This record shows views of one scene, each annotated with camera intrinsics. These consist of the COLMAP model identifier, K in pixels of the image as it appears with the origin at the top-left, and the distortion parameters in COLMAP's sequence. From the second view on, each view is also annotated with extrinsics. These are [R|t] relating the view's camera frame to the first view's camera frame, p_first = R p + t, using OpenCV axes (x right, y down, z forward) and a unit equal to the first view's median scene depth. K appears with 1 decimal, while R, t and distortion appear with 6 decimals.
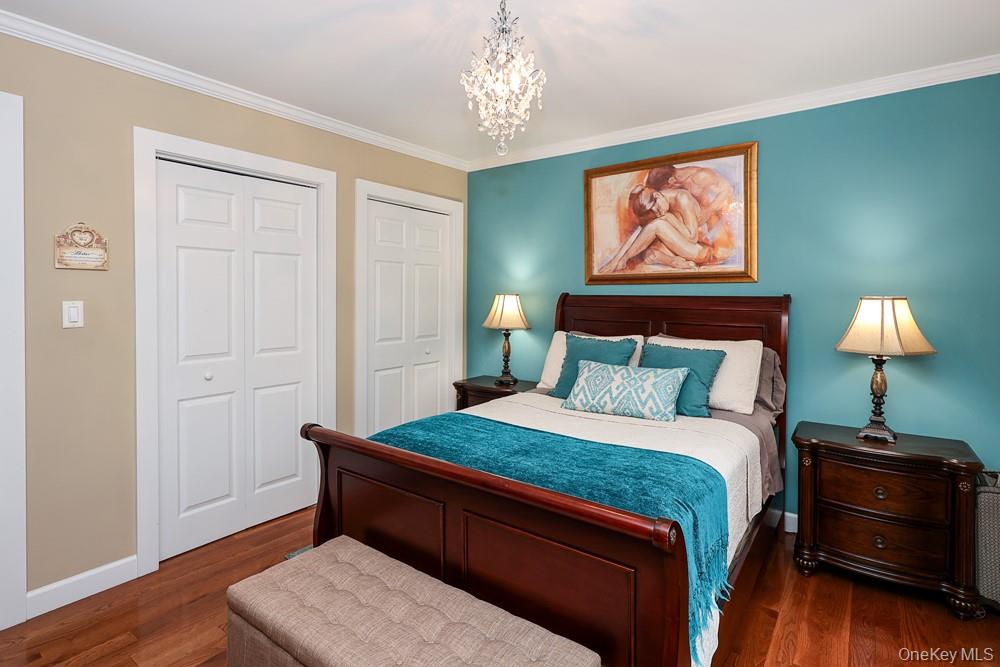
lens RADIAL K [[509.8, 0, 498.2], [0, 509.8, 292.9], [0, 0, 1]] dist [-0.000328, 0.000368]
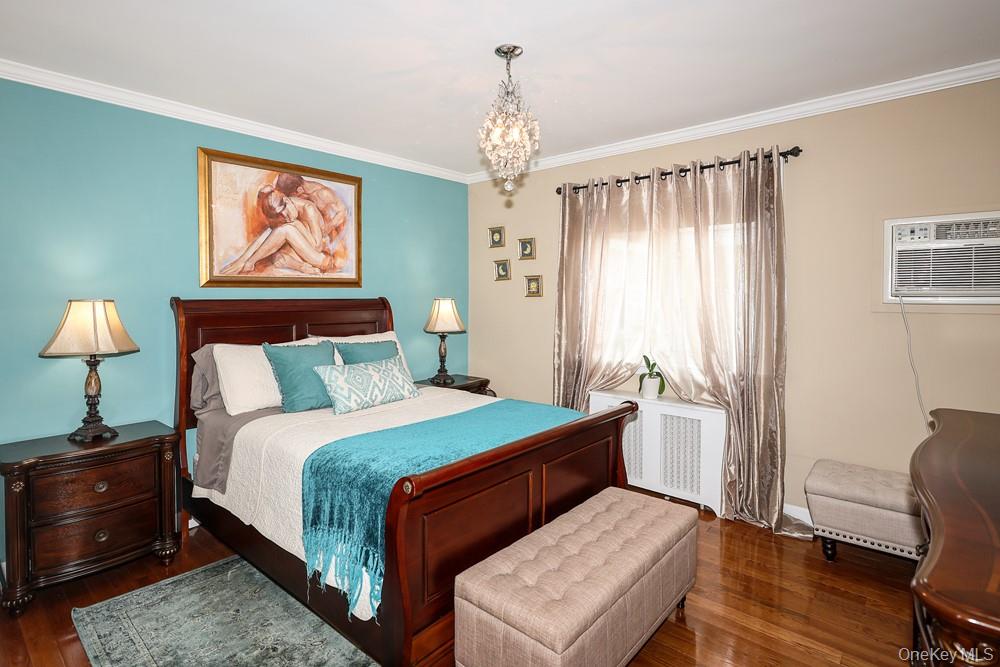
lens RADIAL K [[490.7, 0, 496.8], [0, 490.7, 305.6], [0, 0, 1]] dist [-0.001066, -0.000044]
pose [[0.083841, -0.026912, 0.996116, -0.634299], [0.003114, 0.999637, 0.026745, -0.006543], [-0.996474, 0.000860, 0.083894, 0.500010]]
